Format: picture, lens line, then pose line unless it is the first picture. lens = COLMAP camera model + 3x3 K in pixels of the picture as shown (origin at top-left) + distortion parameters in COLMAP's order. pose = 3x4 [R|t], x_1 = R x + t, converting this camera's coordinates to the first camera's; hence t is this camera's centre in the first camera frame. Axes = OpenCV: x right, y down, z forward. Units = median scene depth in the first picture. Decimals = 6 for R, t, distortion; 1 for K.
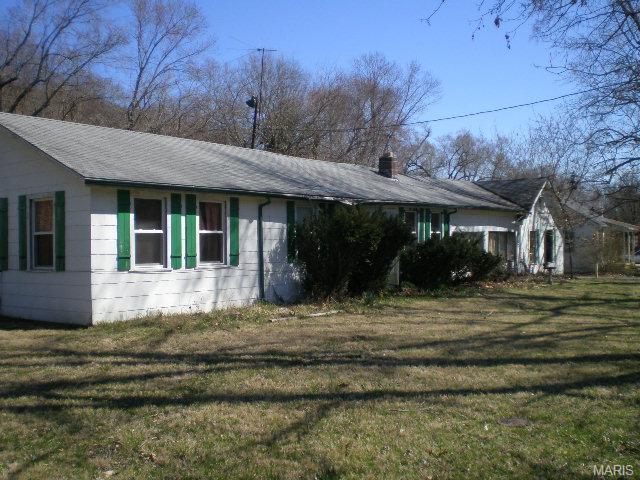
lens RADIAL K [[722.1, 0, 322.4], [0, 722.1, 242.0], [0, 0, 1]] dist [-0.133254, 0.000000]
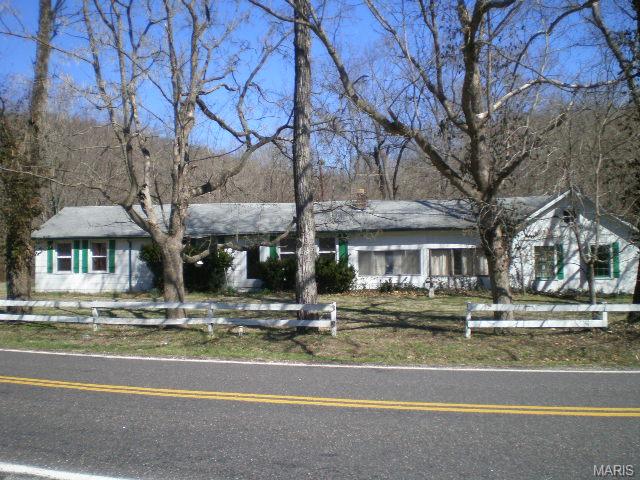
lens RADIAL K [[722.1, 0, 319.2], [0, 722.1, 238.1], [0, 0, 1]] dist [-0.133254, 0.000000]
pose [[0.486774, -0.029554, -0.873028, 2.045338], [0.009229, 0.999546, -0.028691, -0.001685], [0.873479, 0.005909, 0.486826, 0.538312]]
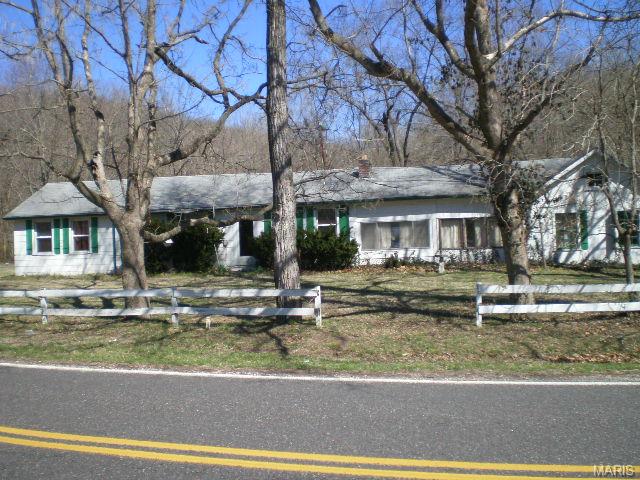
lens RADIAL K [[722.1, 0, 320.2], [0, 722.1, 238.6], [0, 0, 1]] dist [-0.133254, 0.000000]
pose [[0.466237, -0.005515, -0.884642, 1.909246], [0.031855, 0.999437, 0.010559, -0.005520], [0.884086, -0.033104, 0.466150, 0.670232]]
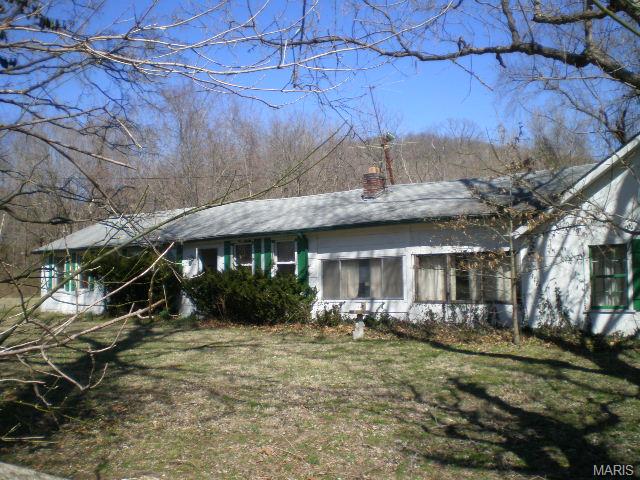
lens RADIAL K [[722.1, 0, 317.5], [0, 722.1, 243.7], [0, 0, 1]] dist [-0.133254, 0.000000]
pose [[-0.061371, -0.024223, -0.997821, 1.627620], [0.031537, 0.999159, -0.026195, -0.019298], [0.997617, -0.033076, -0.060556, 1.714067]]
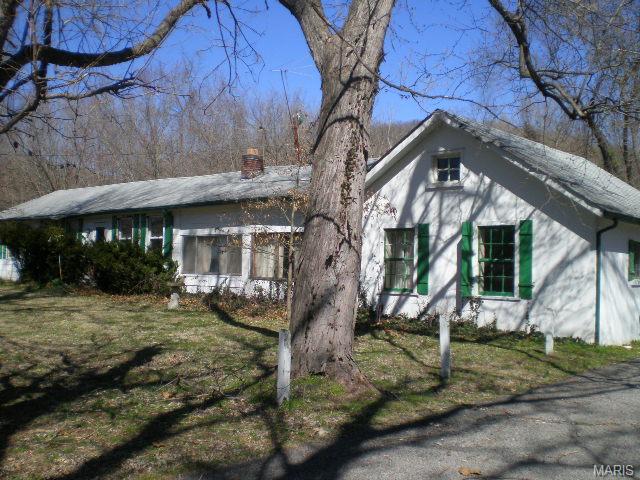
lens RADIAL K [[722.1, 0, 323.8], [0, 722.1, 237.4], [0, 0, 1]] dist [-0.133254, 0.000000]
pose [[-0.117135, -0.006884, -0.993092, 1.655230], [-0.000170, 0.999976, -0.006911, -0.011072], [0.993116, -0.000640, -0.117133, 2.075868]]
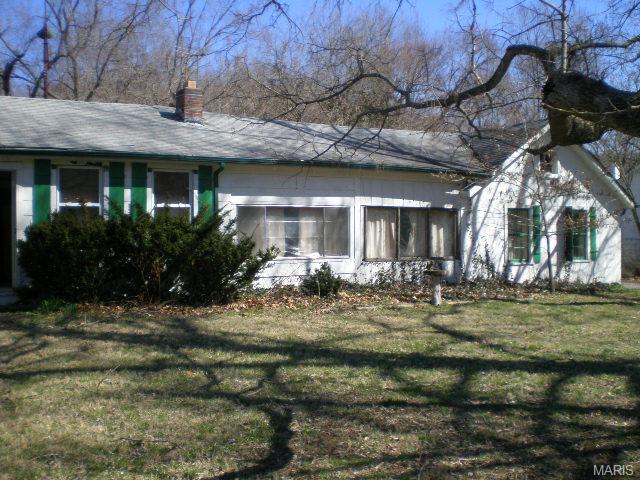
lens RADIAL K [[722.1, 0, 314.7], [0, 722.1, 239.4], [0, 0, 1]] dist [-0.133254, 0.000000]
pose [[0.928881, 0.004059, -0.370356, 0.735966], [-0.002784, 0.999988, 0.003976, 0.016894], [0.370367, -0.002662, 0.928882, 0.813202]]
